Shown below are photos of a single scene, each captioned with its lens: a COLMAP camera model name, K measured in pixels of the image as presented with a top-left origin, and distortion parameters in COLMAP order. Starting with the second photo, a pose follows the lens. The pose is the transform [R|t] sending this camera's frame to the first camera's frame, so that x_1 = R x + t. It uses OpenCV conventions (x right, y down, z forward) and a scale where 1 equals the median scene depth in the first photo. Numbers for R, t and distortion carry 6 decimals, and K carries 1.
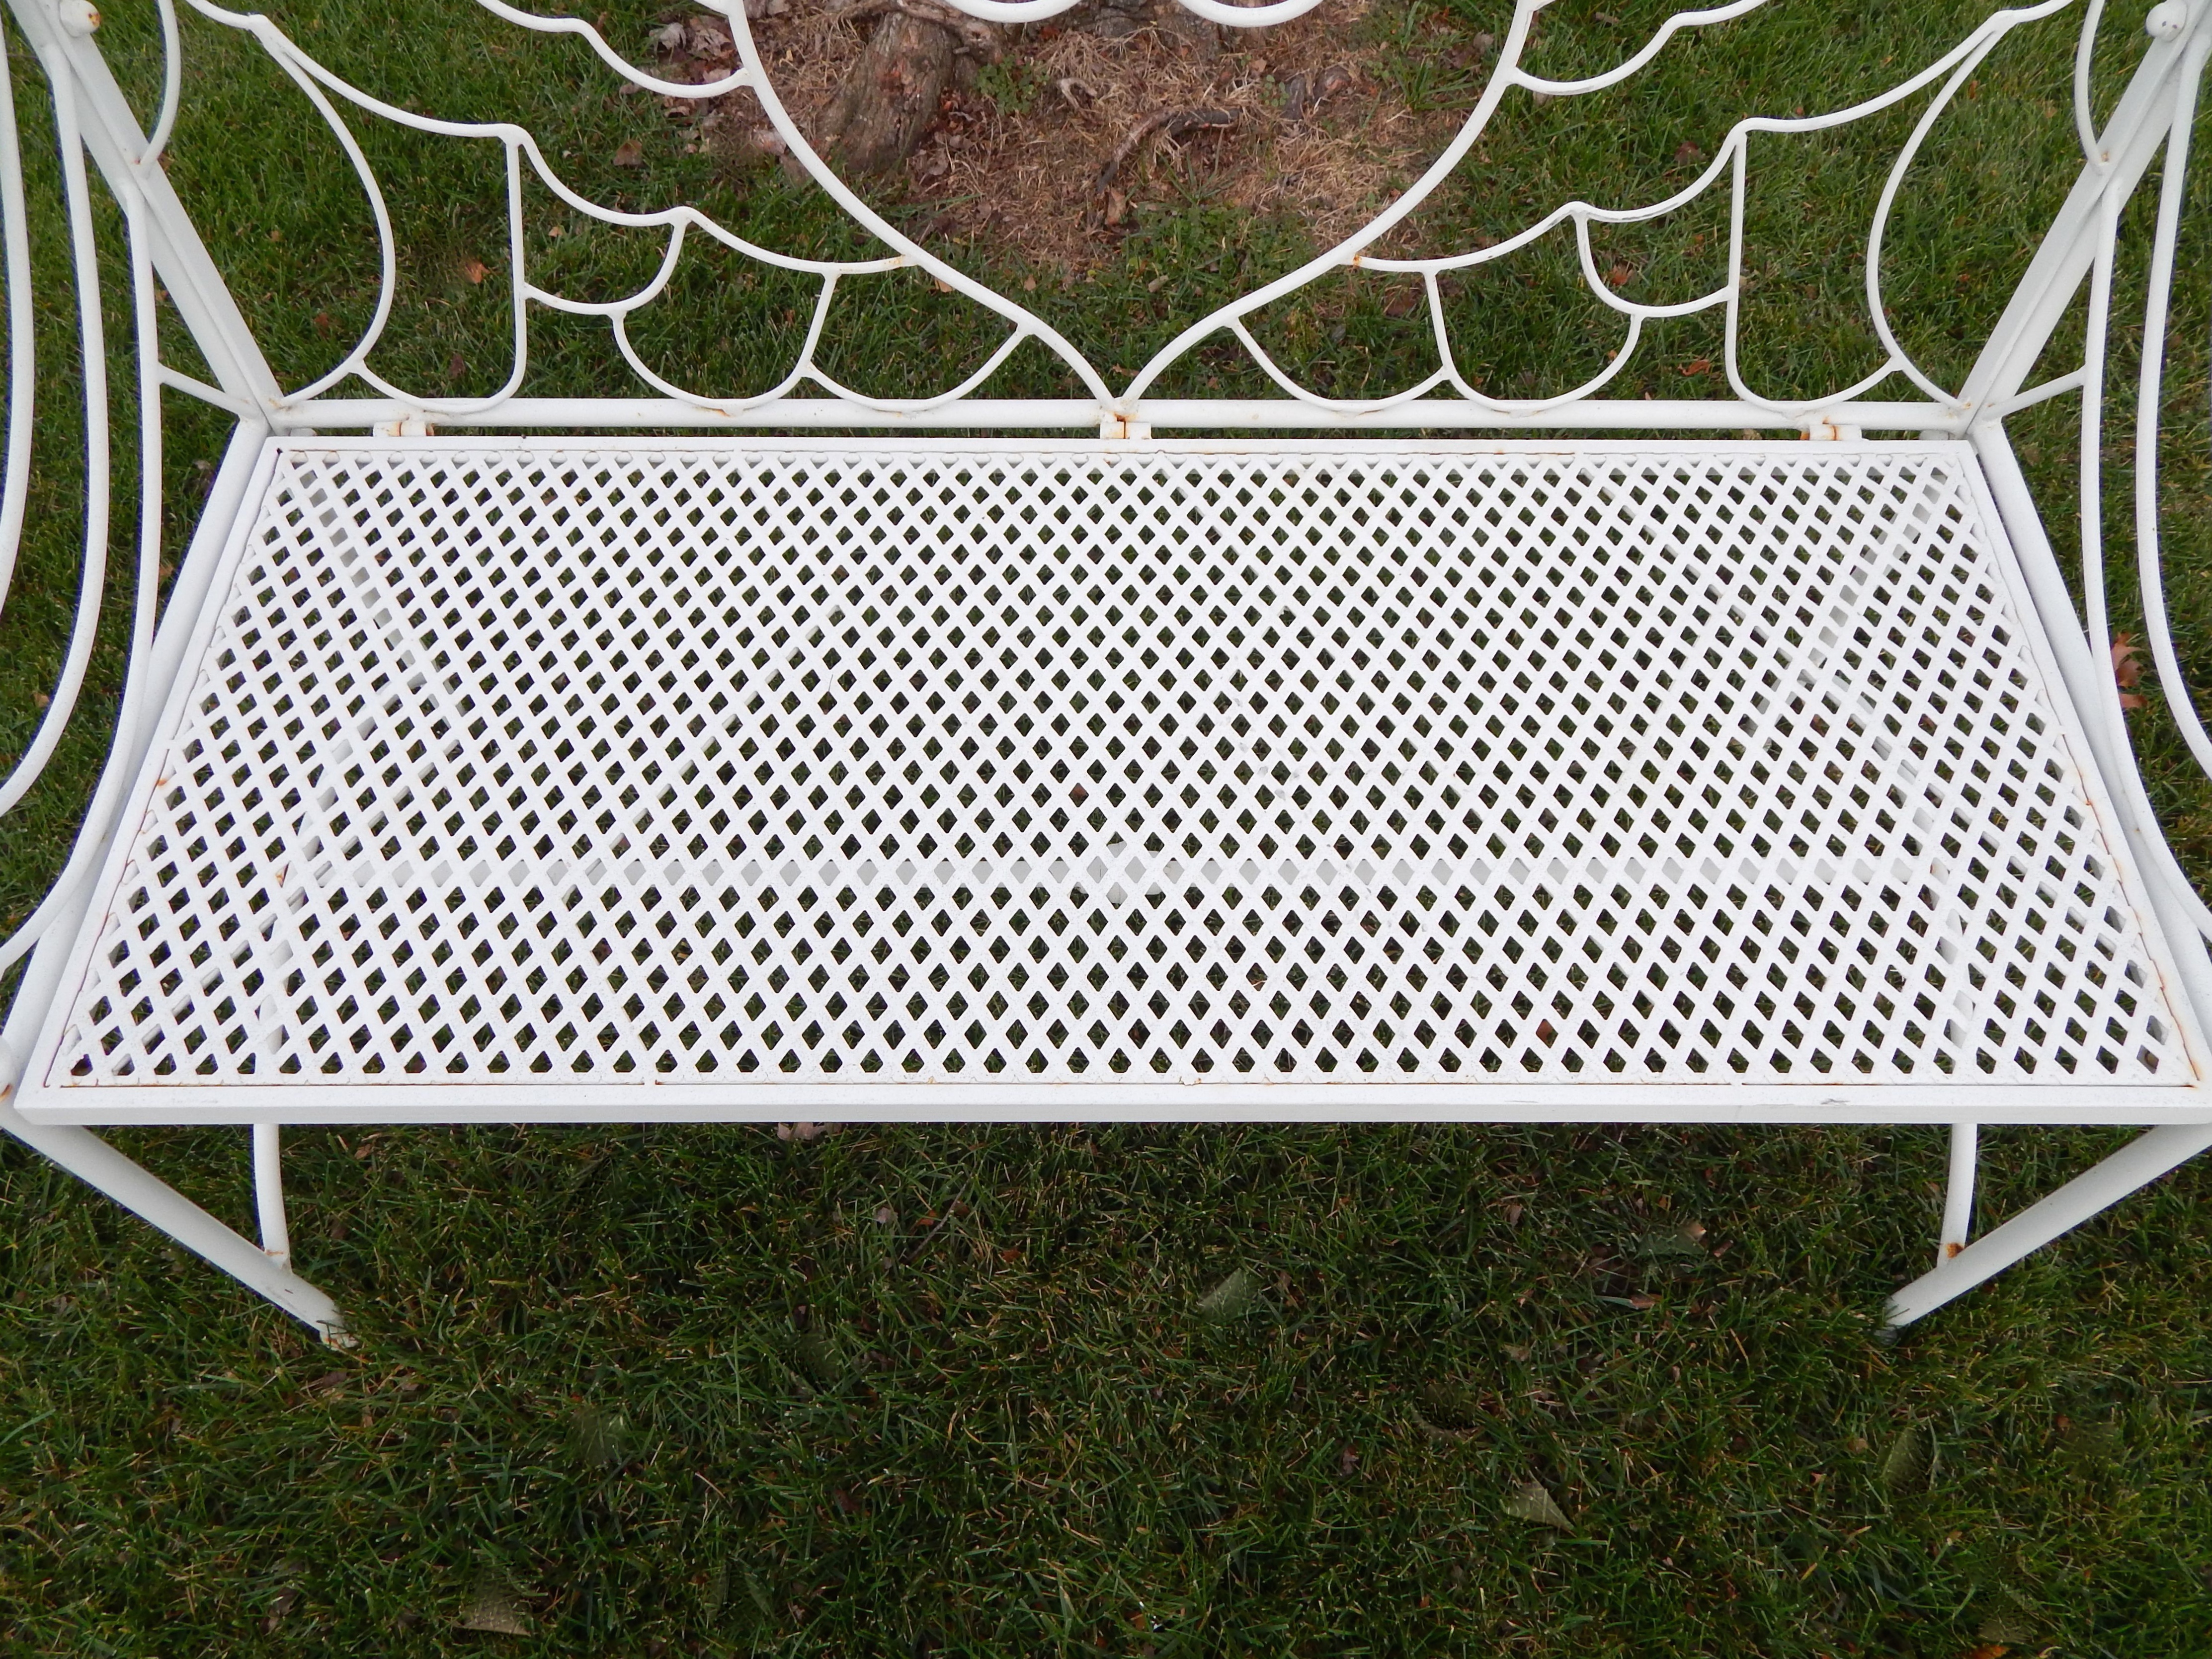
lens RADIAL K [[1779.4, 0, 1113.2], [0, 1779.4, 863.0], [0, 0, 1]] dist [0.013060, -0.019122]
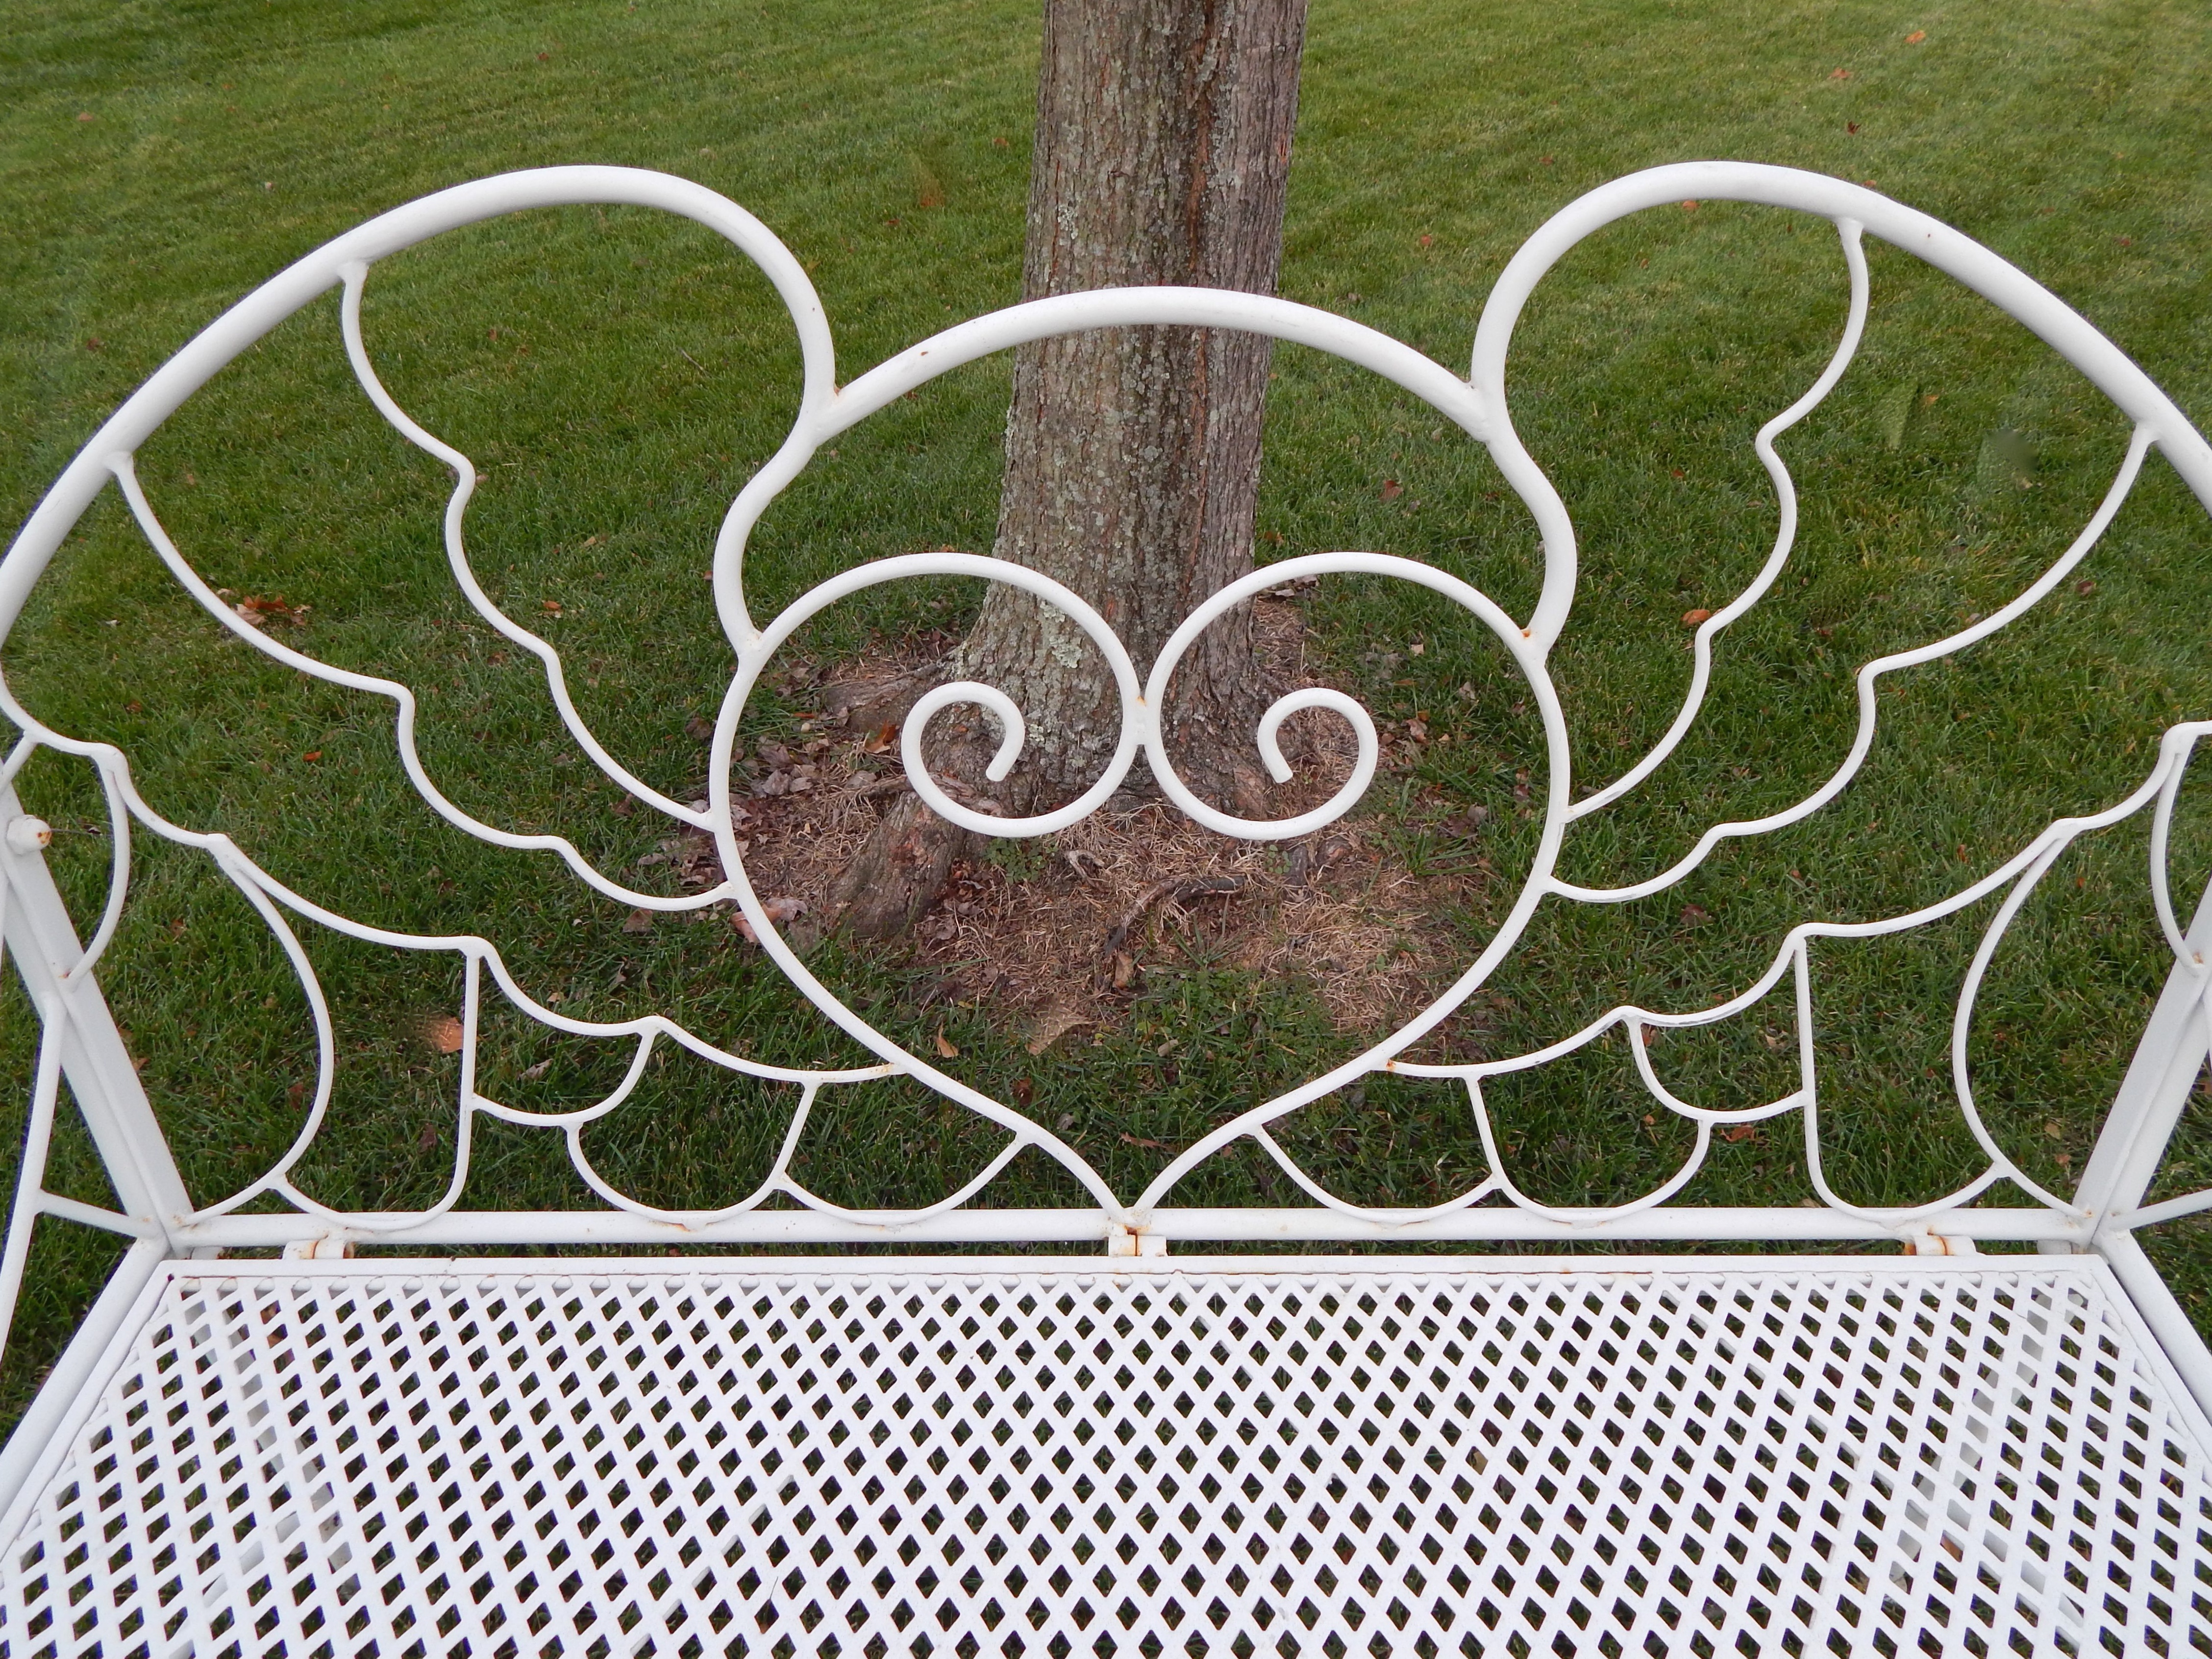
lens RADIAL K [[1779.5, 0, 1114.8], [0, 1779.5, 818.4], [0, 0, 1]] dist [0.013060, -0.019122]
pose [[0.999981, -0.005754, -0.002305, -0.000966], [0.004329, 0.914495, -0.404574, -0.081594], [0.004436, 0.404556, 0.914502, 0.110808]]
